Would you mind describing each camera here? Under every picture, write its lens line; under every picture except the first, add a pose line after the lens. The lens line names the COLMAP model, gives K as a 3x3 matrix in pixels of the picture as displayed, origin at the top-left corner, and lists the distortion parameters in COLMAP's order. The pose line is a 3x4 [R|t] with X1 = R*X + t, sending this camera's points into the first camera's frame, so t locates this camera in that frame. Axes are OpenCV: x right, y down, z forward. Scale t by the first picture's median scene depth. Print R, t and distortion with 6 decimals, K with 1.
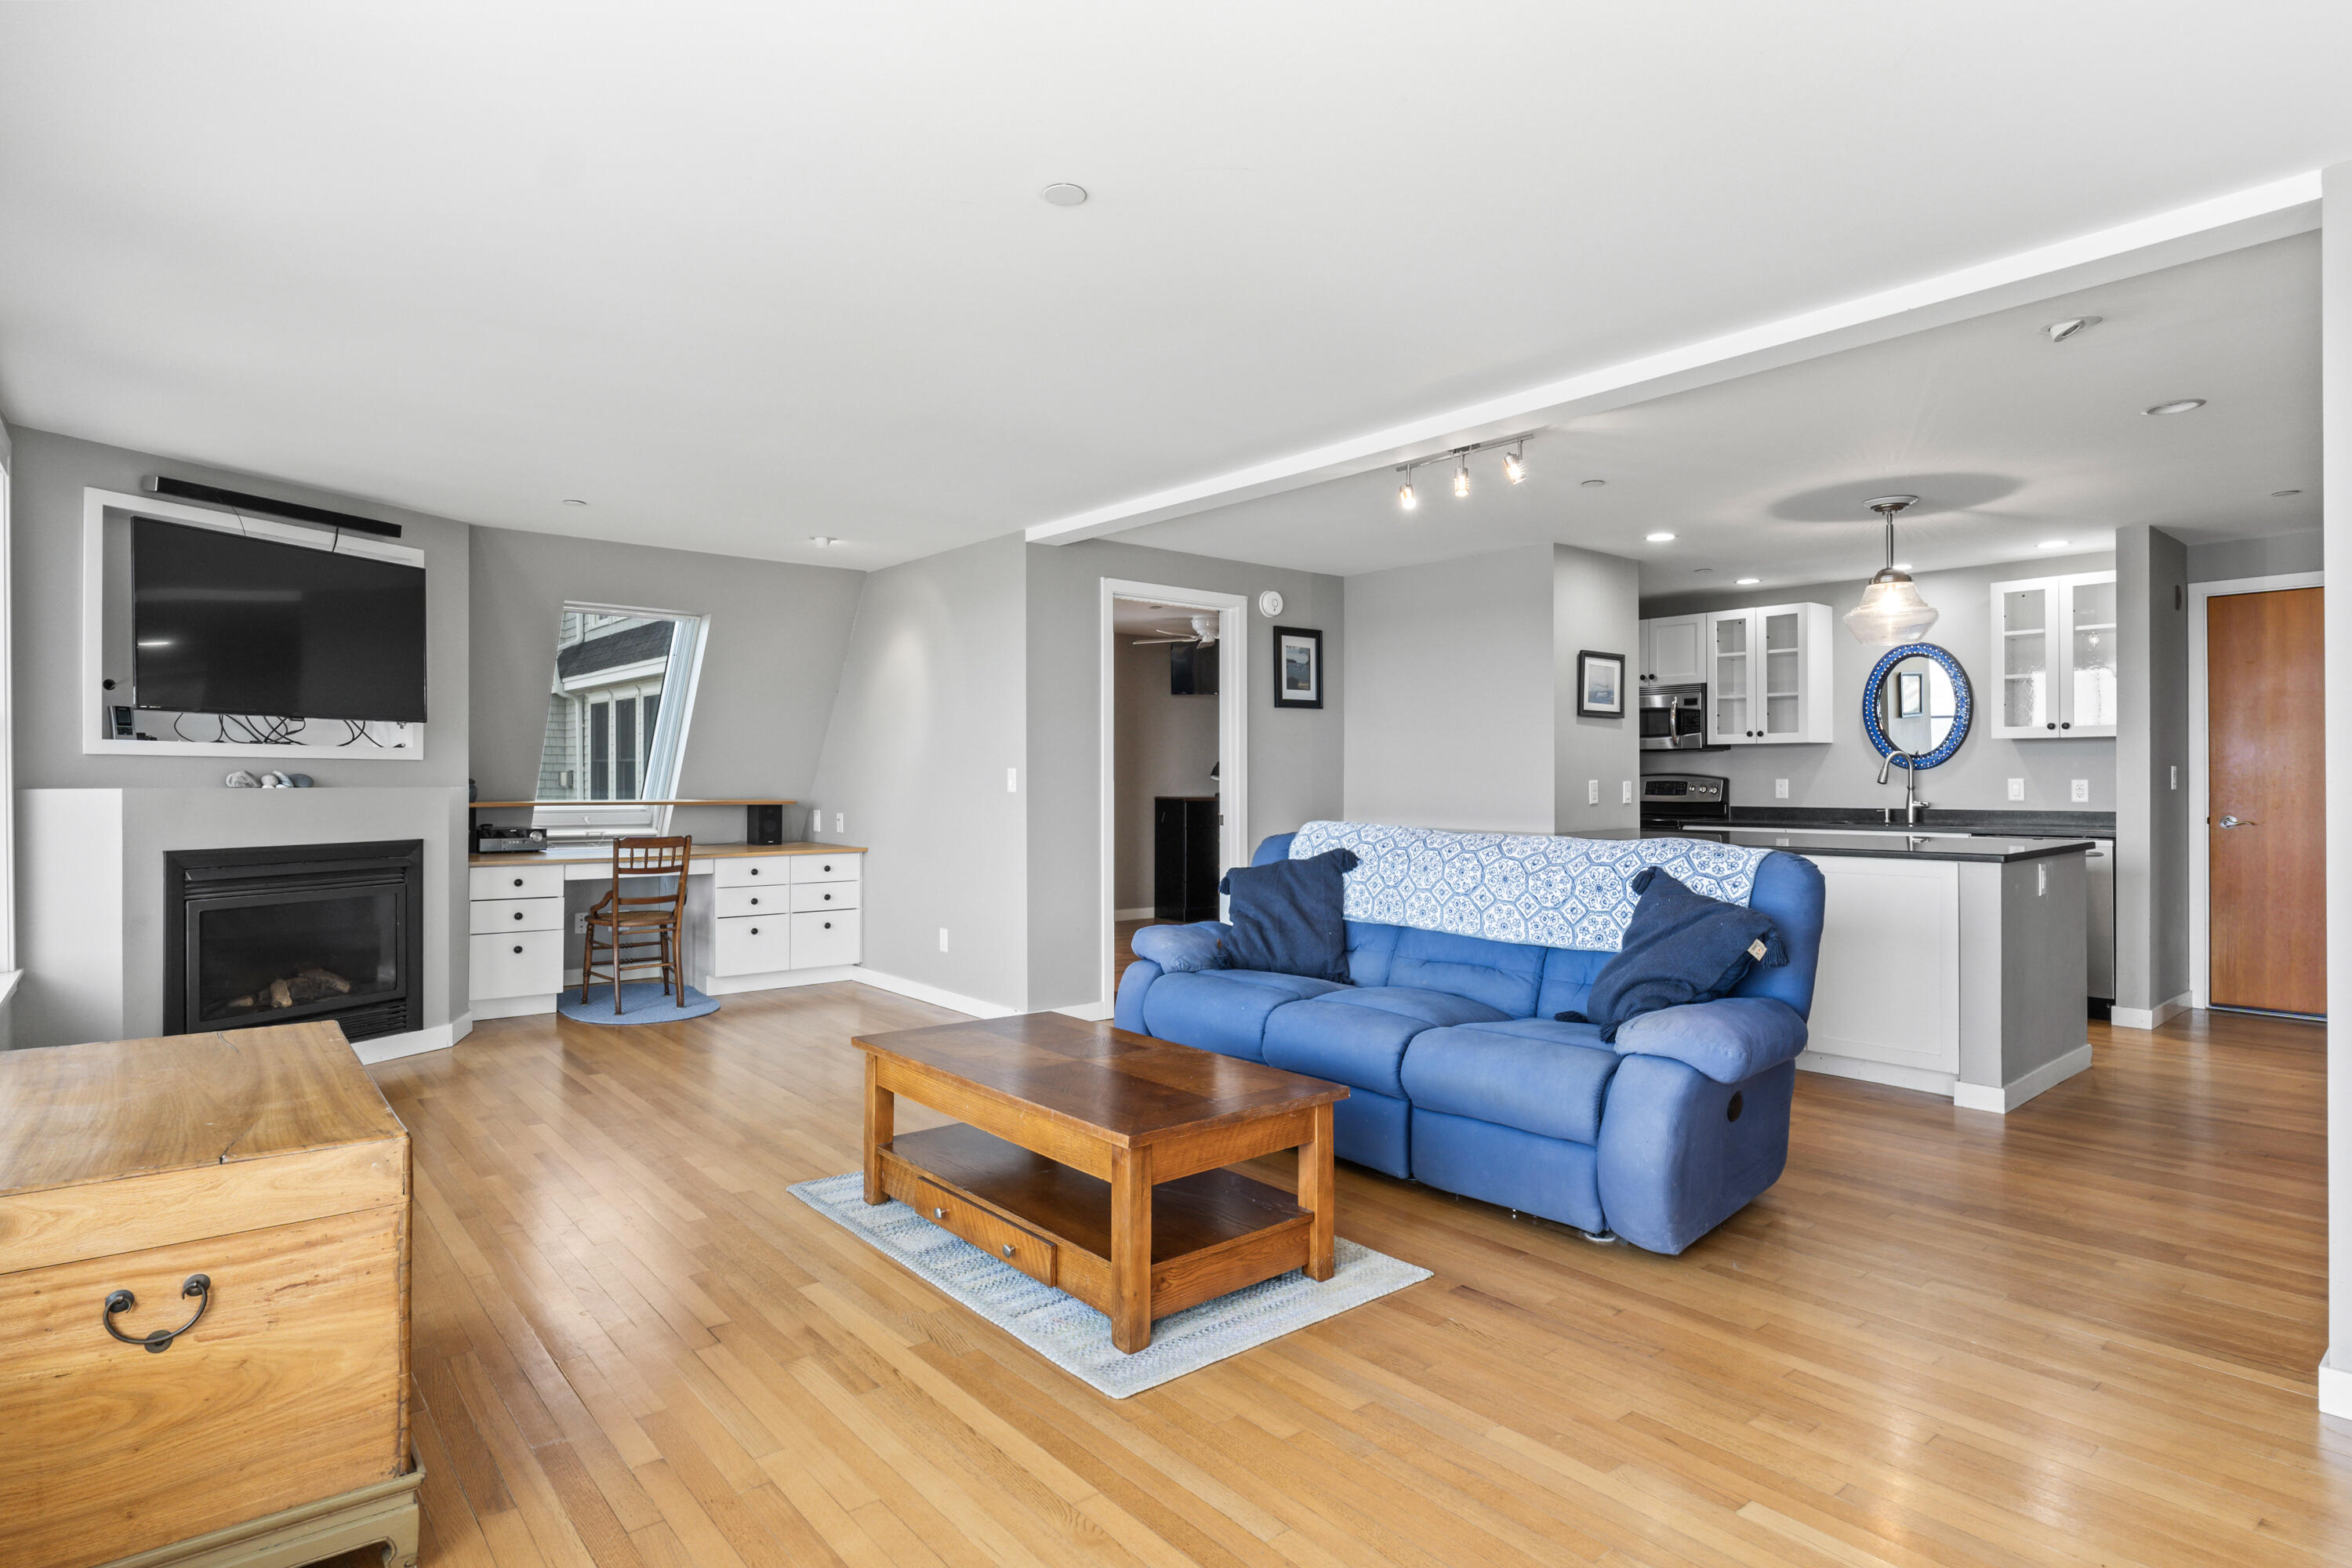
lens RADIAL K [[1235.4, 0, 1187.0], [0, 1235.4, 774.5], [0, 0, 1]] dist [-0.002145, -0.000208]
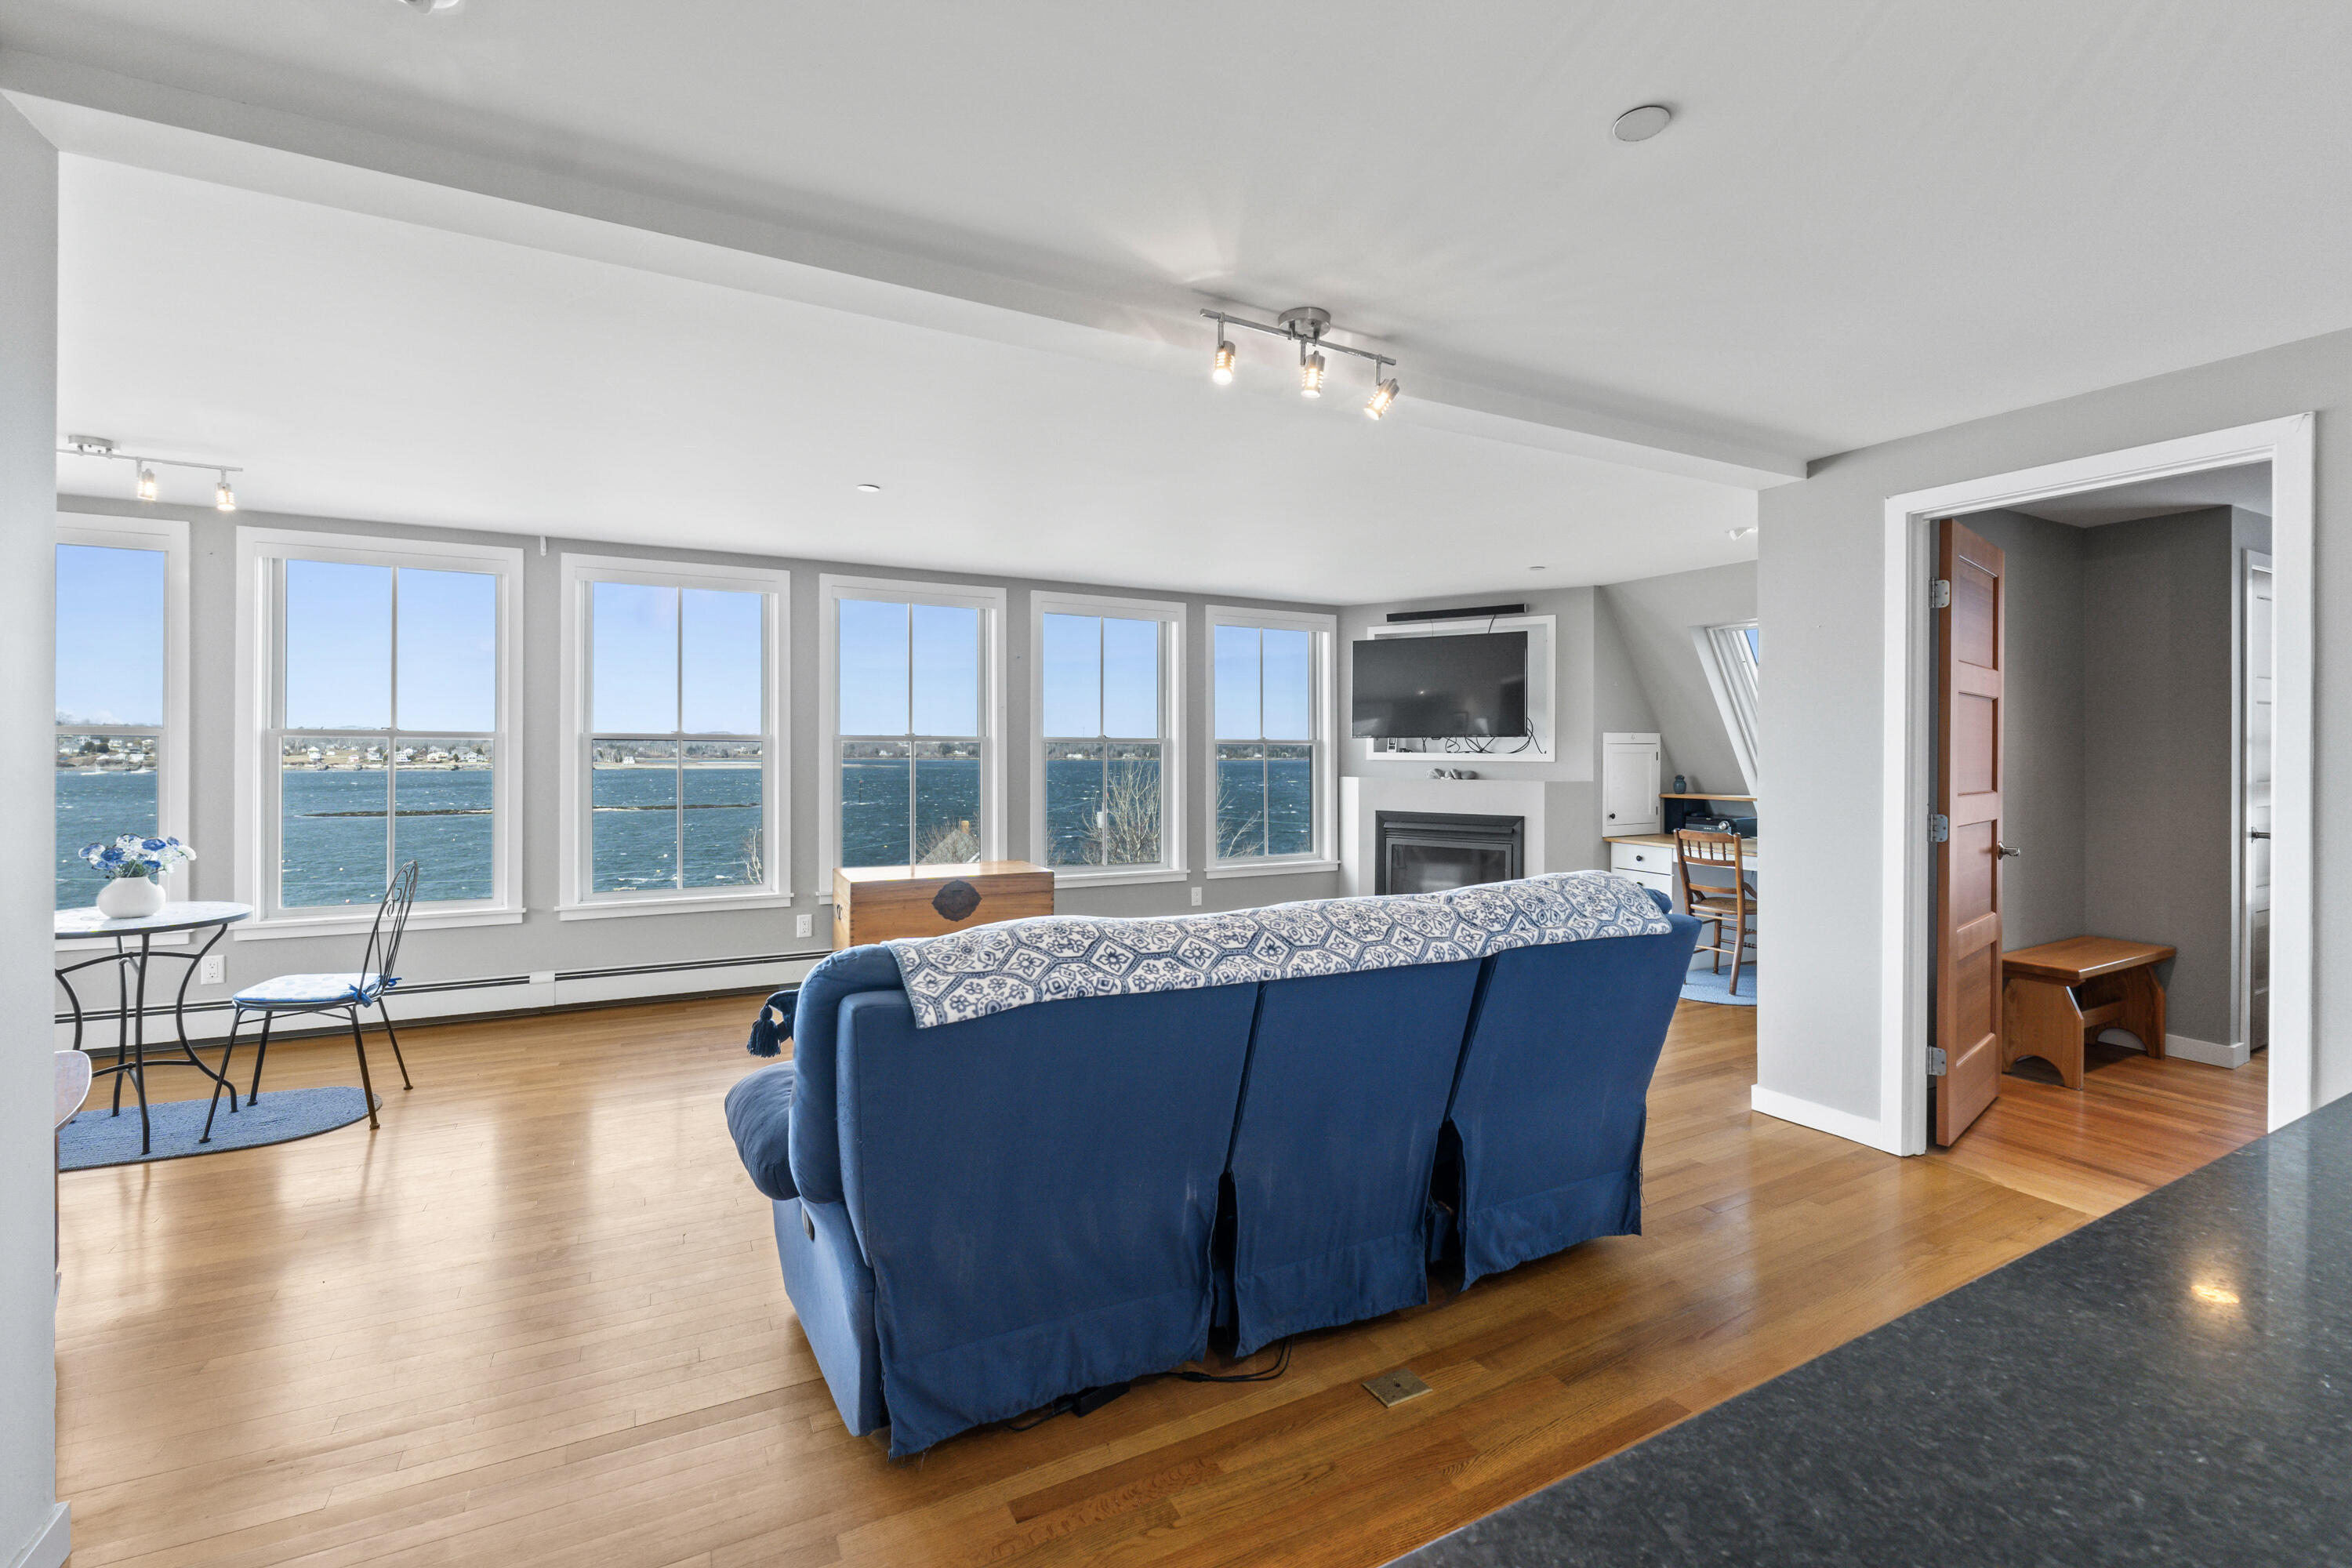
lens RADIAL K [[1003.7, 0, 1173.1], [0, 1003.7, 763.6], [0, 0, 1]] dist [-0.002403, -0.000442]
pose [[-0.208704, 0.010839, -0.977919, 0.514983], [-0.000192, 0.999938, 0.011124, -0.018853], [0.977979, 0.002509, -0.208689, 0.686931]]
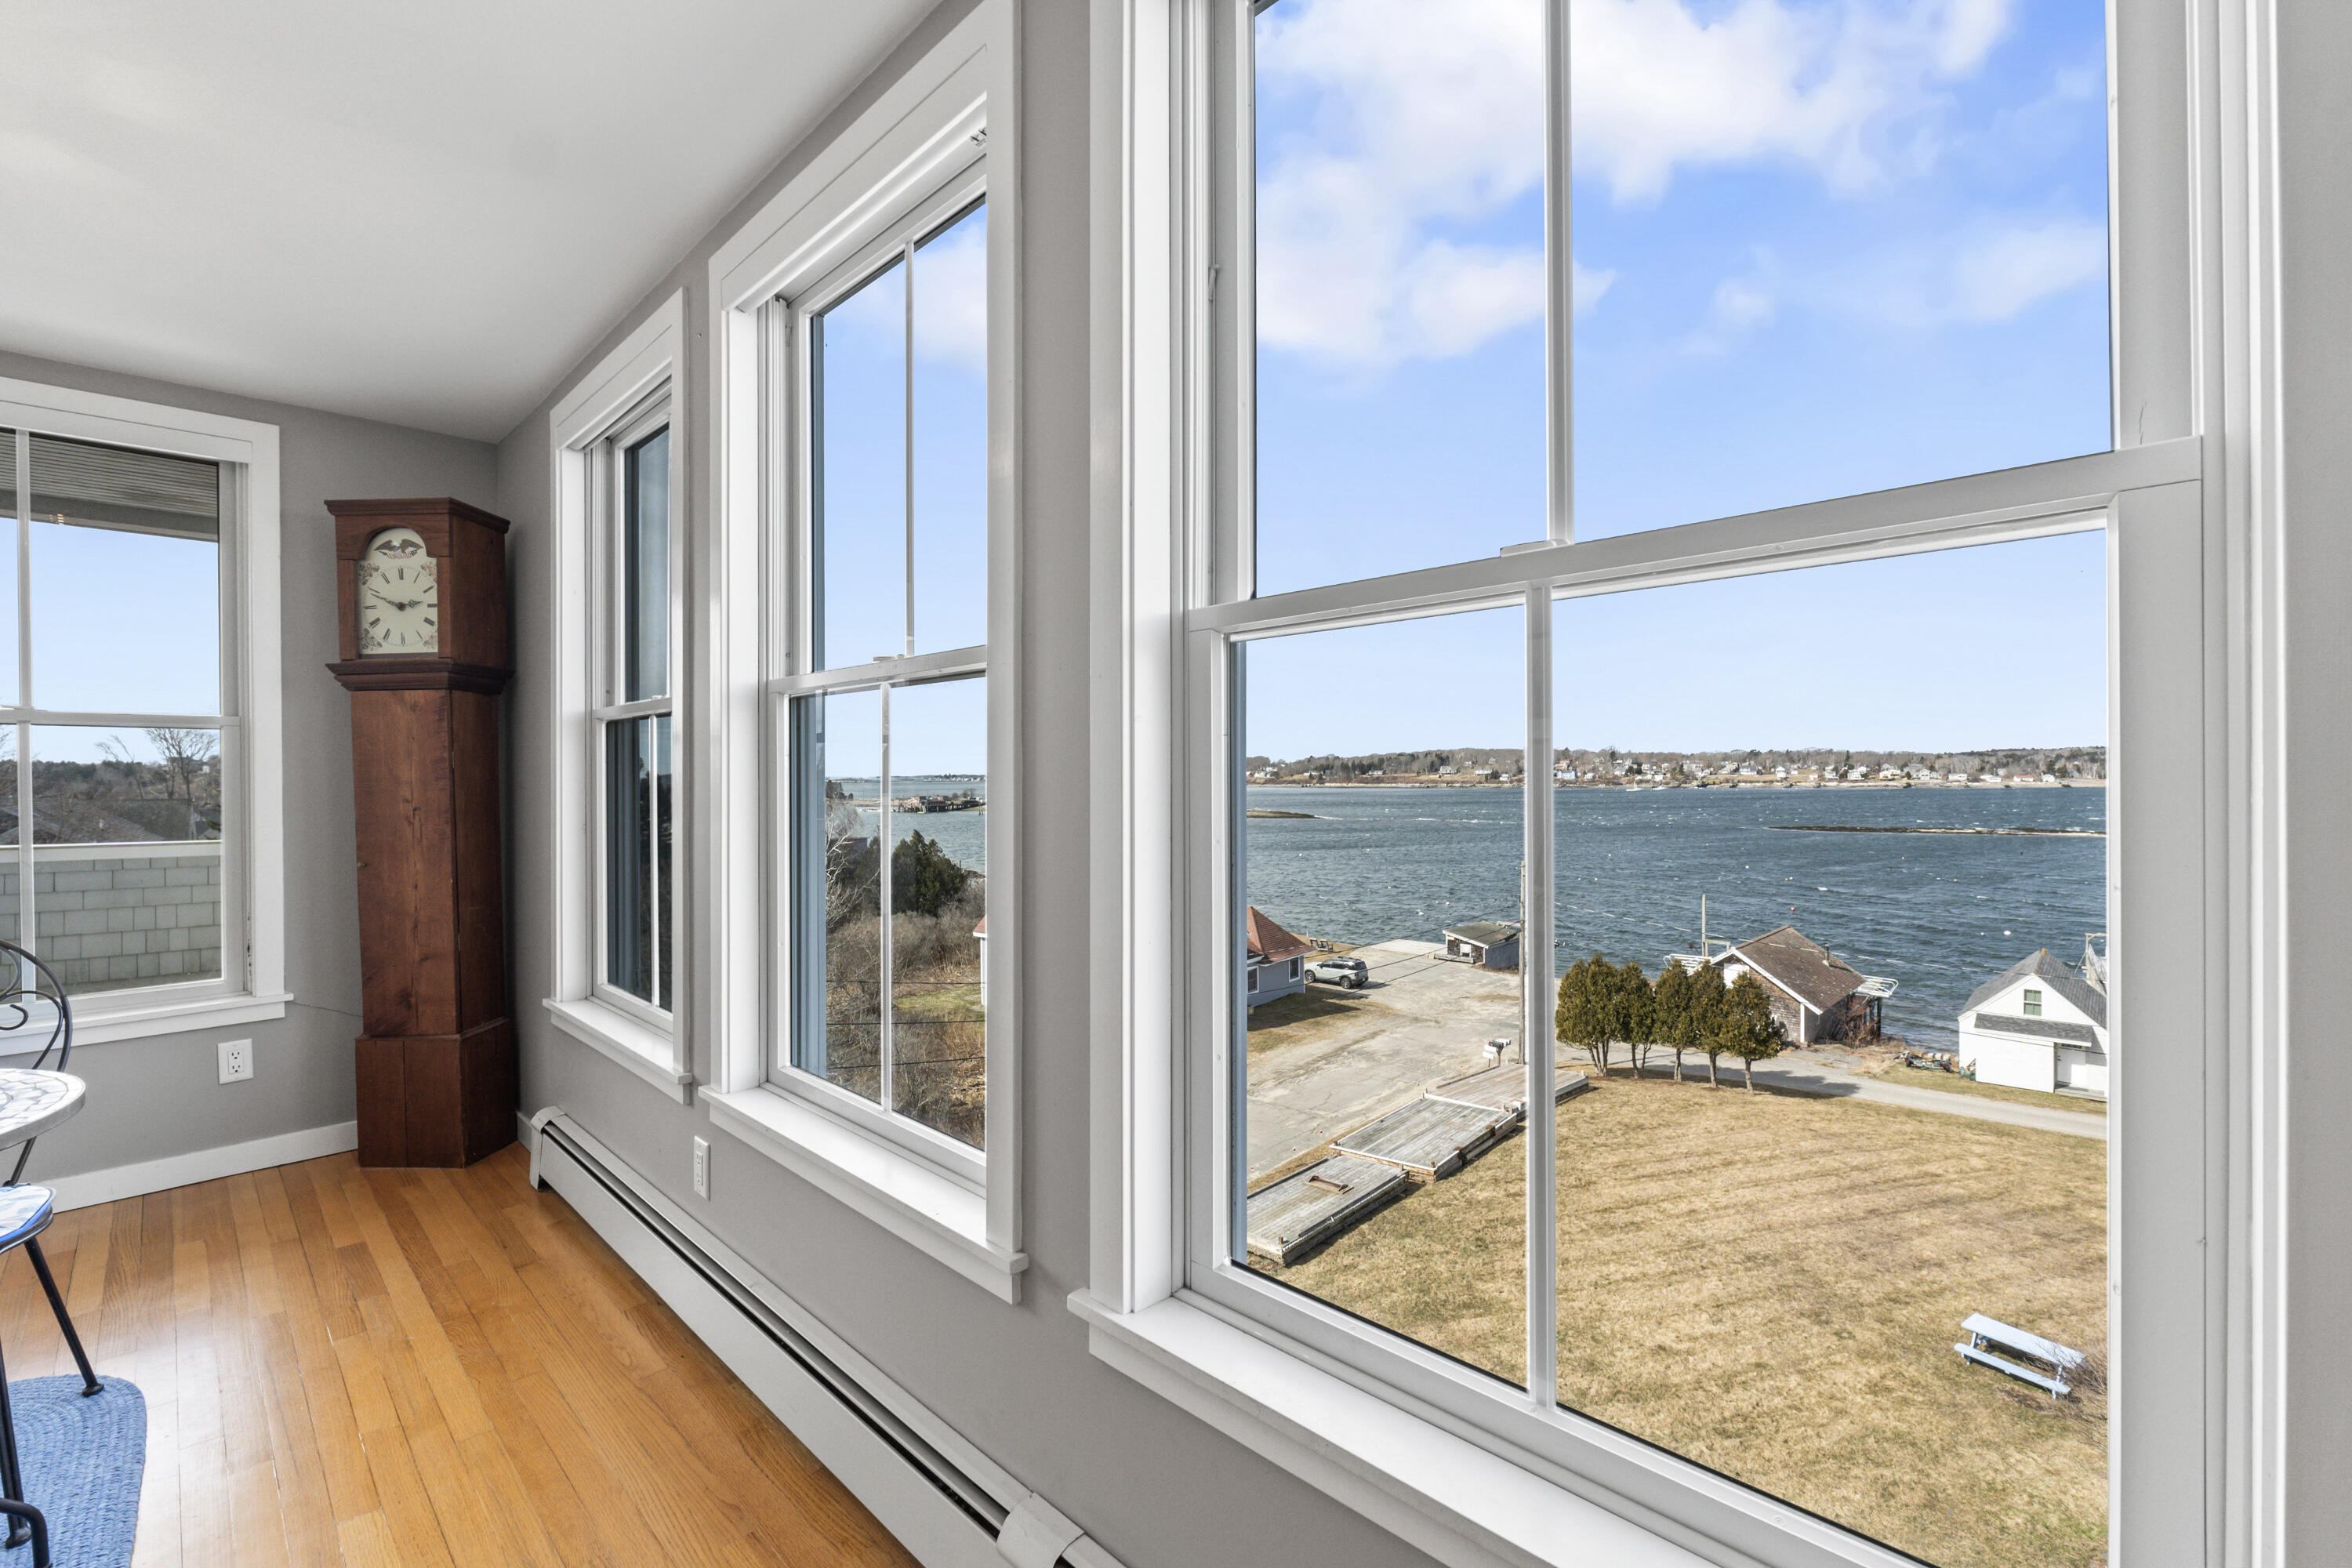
lens RADIAL K [[993.9, 0, 1174.1], [0, 993.9, 780.1], [0, 0, 1]] dist [-0.005779, -0.000736]
pose [[-0.995023, 0.014631, -0.098567, -0.133214], [0.014781, 0.999890, -0.000797, 0.000316], [0.098544, -0.002250, -0.995130, 0.262470]]
